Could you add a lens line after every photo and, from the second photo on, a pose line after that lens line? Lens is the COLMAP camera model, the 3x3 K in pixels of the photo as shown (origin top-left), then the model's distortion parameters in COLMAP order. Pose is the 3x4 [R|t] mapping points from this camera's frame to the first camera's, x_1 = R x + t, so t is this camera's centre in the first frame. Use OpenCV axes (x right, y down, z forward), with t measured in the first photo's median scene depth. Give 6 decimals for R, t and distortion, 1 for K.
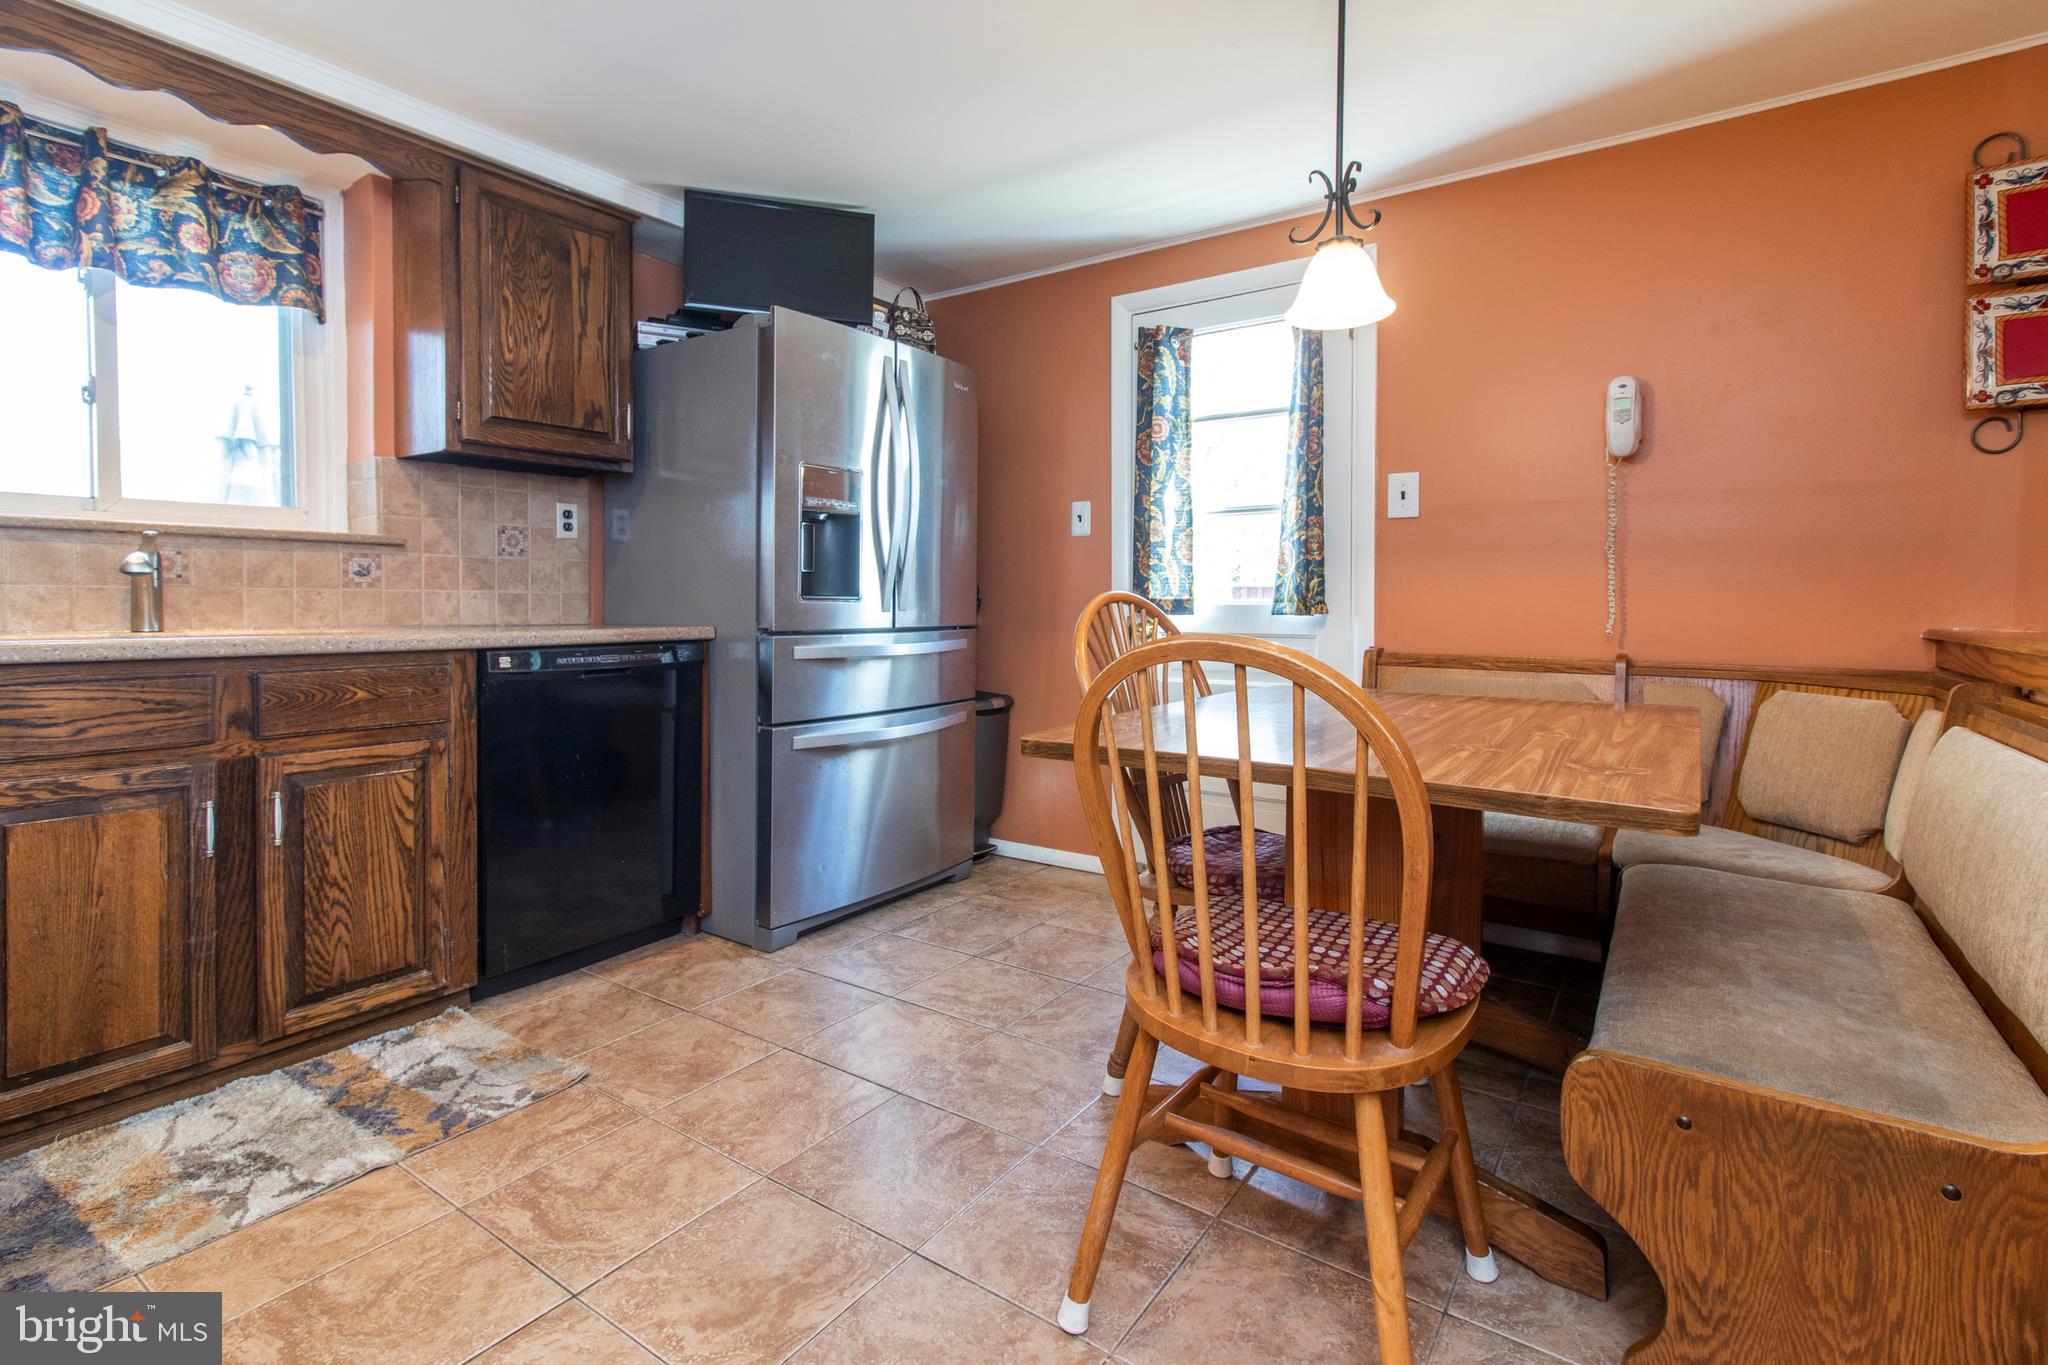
lens RADIAL K [[950.4, 0, 1026.3], [0, 950.4, 615.0], [0, 0, 1]] dist [0.007436, -0.001520]
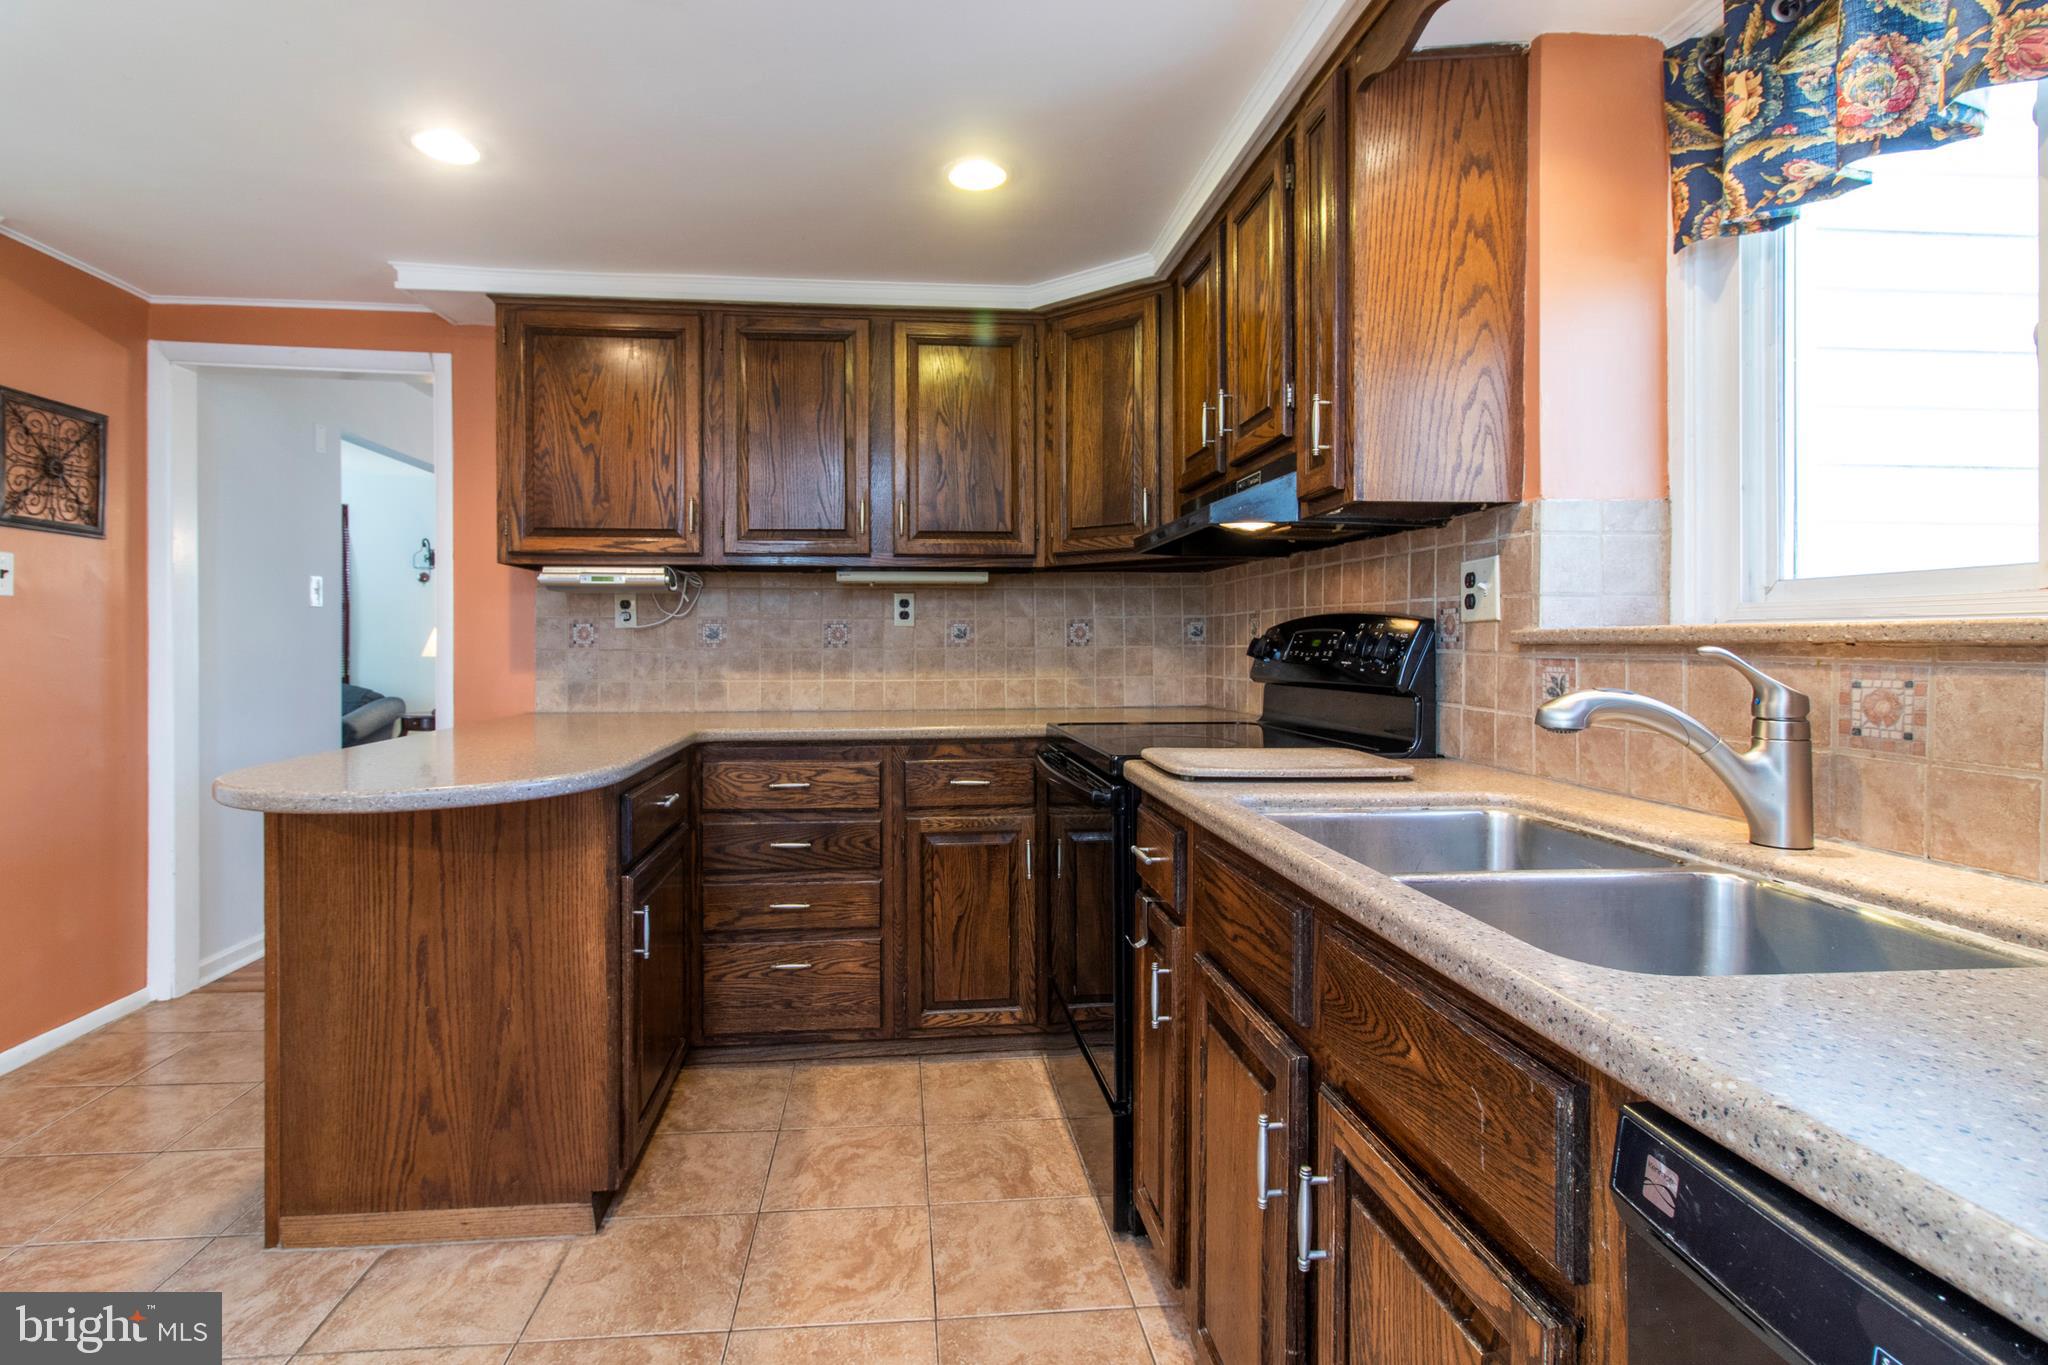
lens RADIAL K [[950.4, 0, 965.3], [0, 950.4, 654.1], [0, 0, 1]] dist [0.007436, -0.001520]
pose [[-0.768772, 0.001247, -0.639522, -0.281329], [-0.015159, 0.999682, 0.020172, -0.085726], [0.639343, 0.025202, -0.768508, 1.119075]]
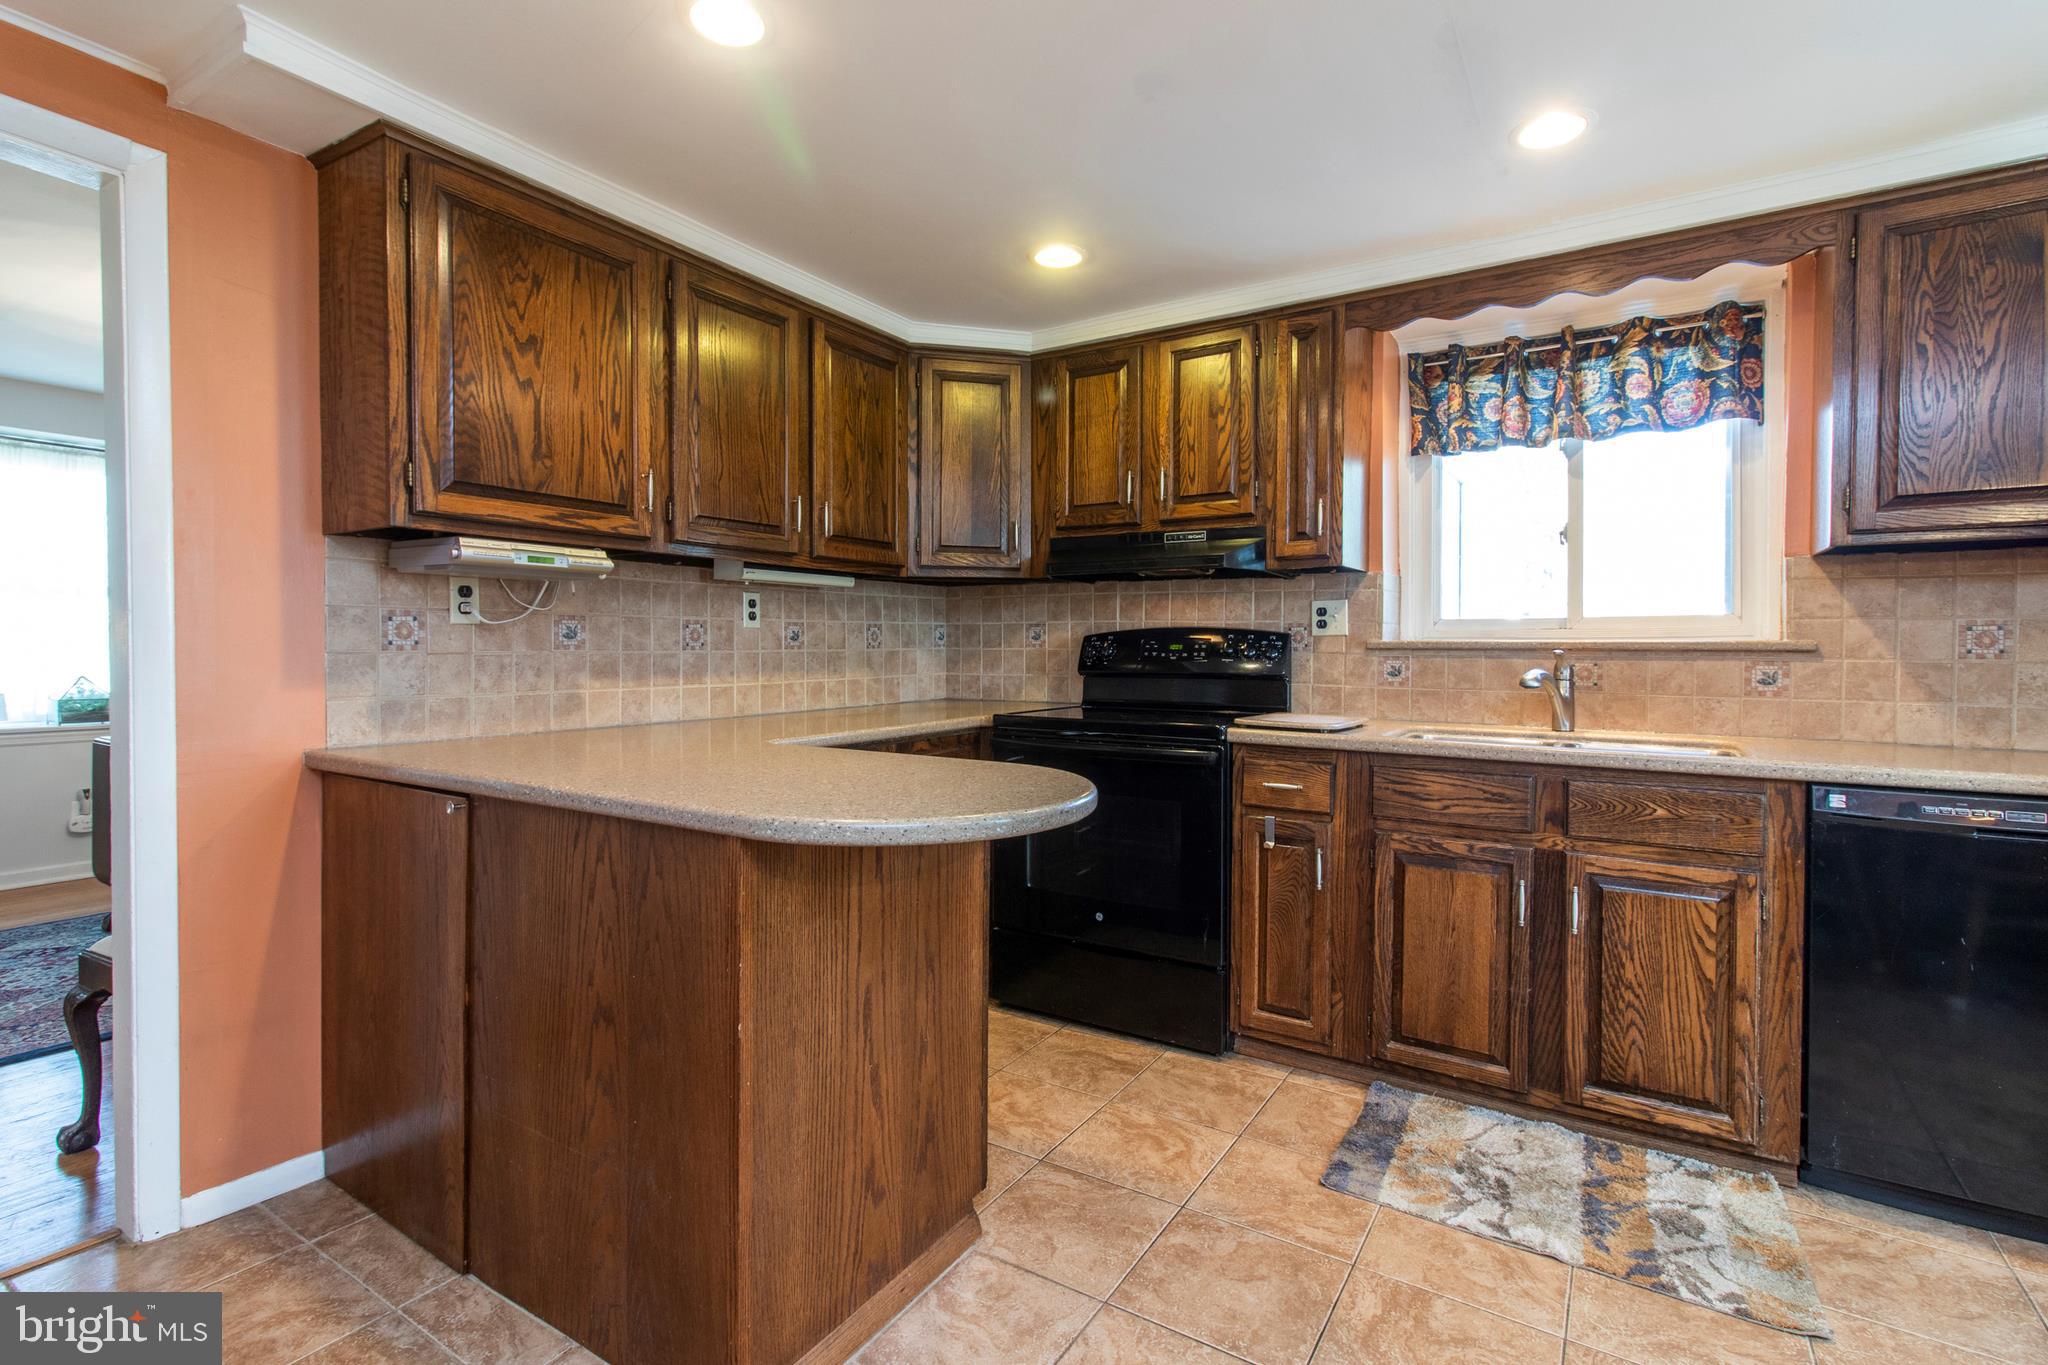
lens RADIAL K [[950.4, 0, 1024.5], [0, 950.4, 662.0], [0, 0, 1]] dist [0.007436, -0.001520]
pose [[0.040724, 0.012137, -0.999097, 0.276487], [-0.020983, 0.999716, 0.011289, -0.070687], [0.998950, 0.020505, 0.040968, 0.258976]]
